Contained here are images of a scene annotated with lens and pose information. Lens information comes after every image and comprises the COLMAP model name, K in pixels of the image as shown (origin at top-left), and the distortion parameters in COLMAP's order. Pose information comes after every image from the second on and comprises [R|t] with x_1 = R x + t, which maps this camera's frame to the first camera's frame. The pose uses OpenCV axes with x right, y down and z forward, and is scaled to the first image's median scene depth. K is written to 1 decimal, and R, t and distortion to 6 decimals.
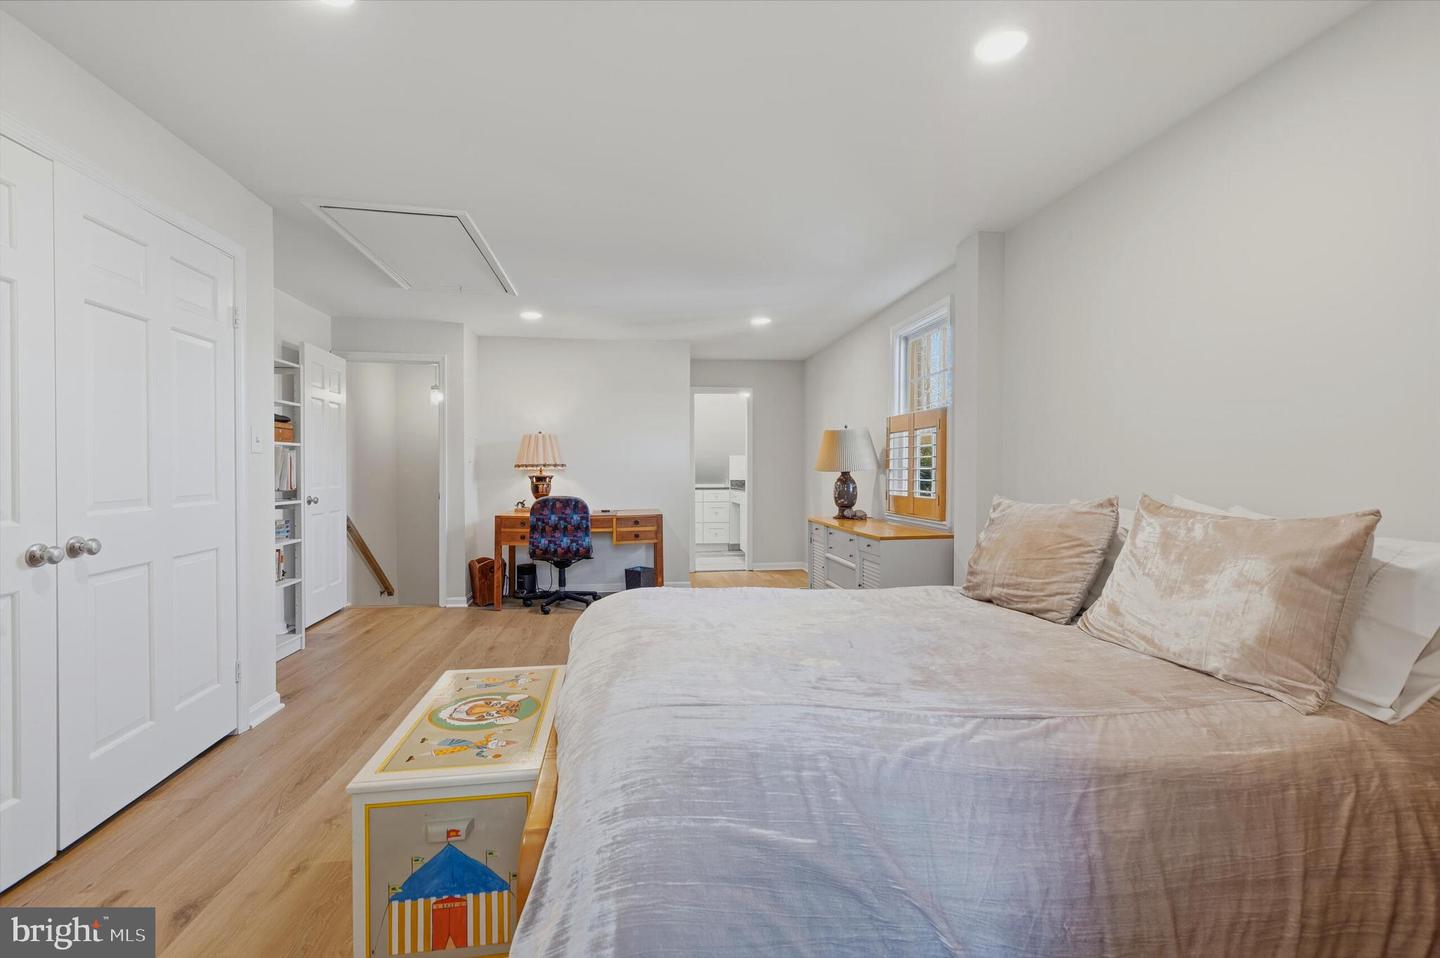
lens RADIAL K [[642.8, 0, 715.7], [0, 642.8, 477.1], [0, 0, 1]] dist [0.008746, -0.003798]
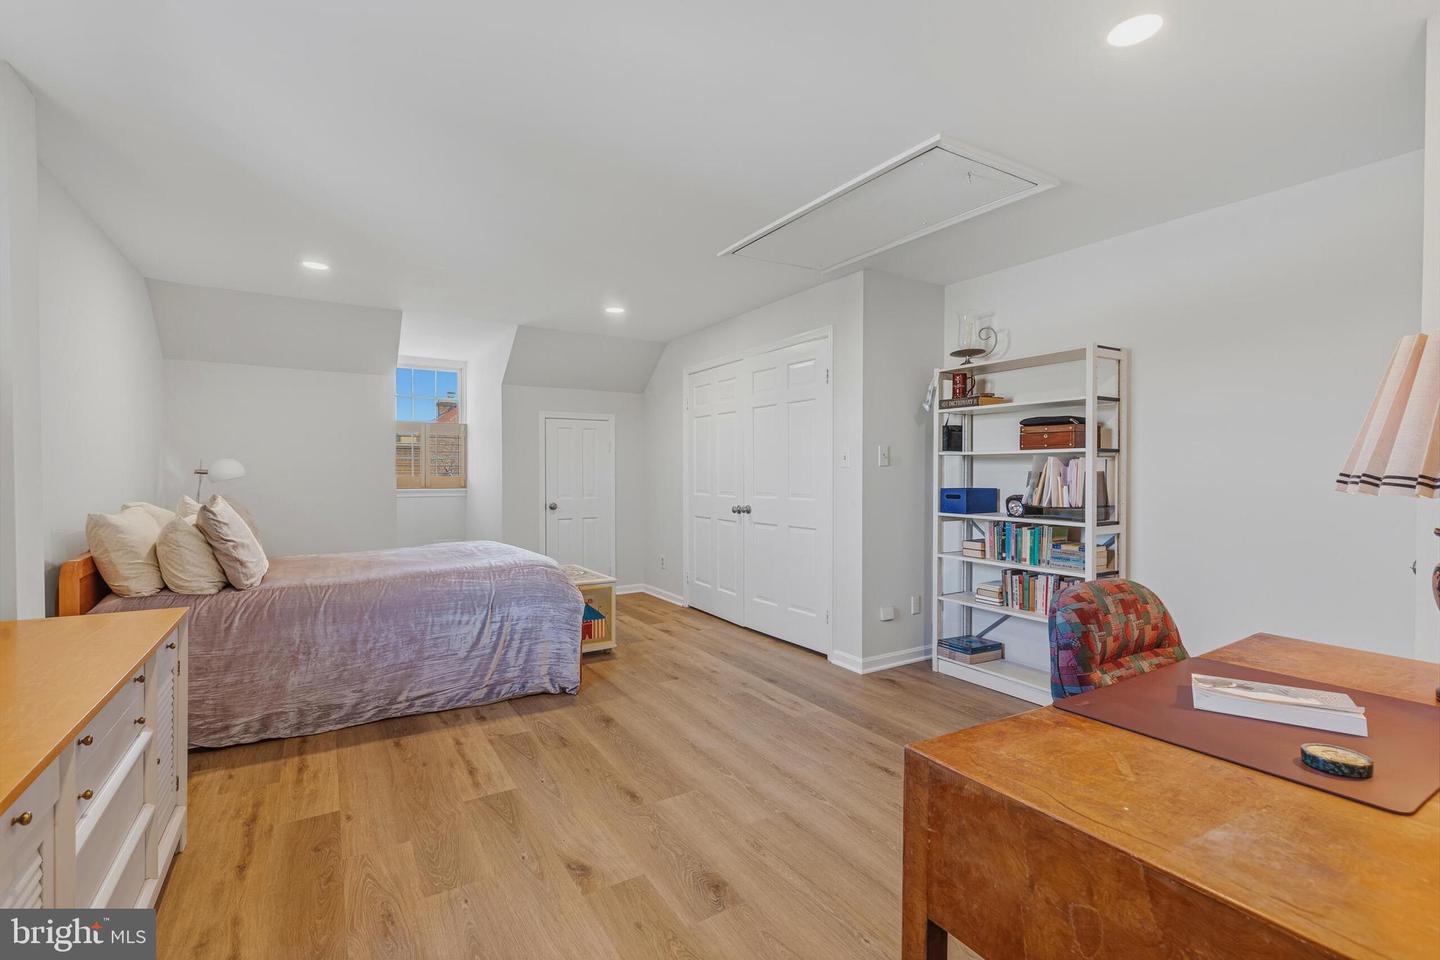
lens RADIAL K [[642.8, 0, 715.7], [0, 642.8, 478.1], [0, 0, 1]] dist [0.008746, -0.003798]
pose [[-0.919531, 0.005698, -0.392976, 0.078691], [-0.002604, 0.999785, 0.020591, -0.052017], [0.393008, 0.019957, -0.919318, 2.736154]]
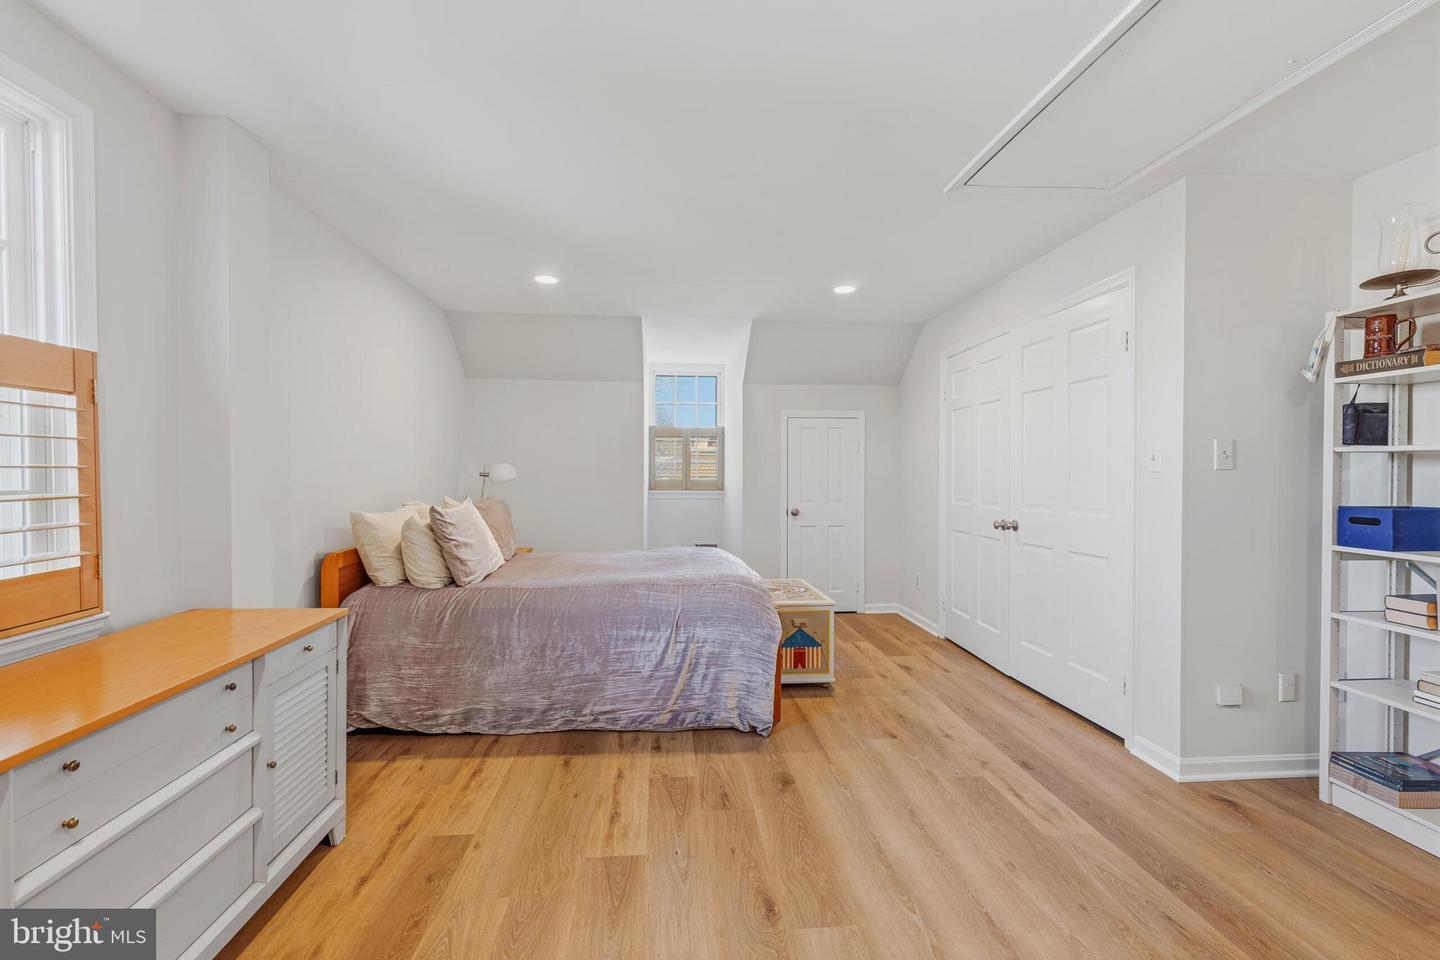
lens RADIAL K [[642.8, 0, 715.7], [0, 642.8, 478.1], [0, 0, 1]] dist [0.008746, -0.003798]
pose [[-0.998233, -0.000847, 0.059414, -0.185931], [0.000314, 0.999809, 0.019531, -0.058038], [-0.059419, 0.019515, -0.998042, 2.514932]]
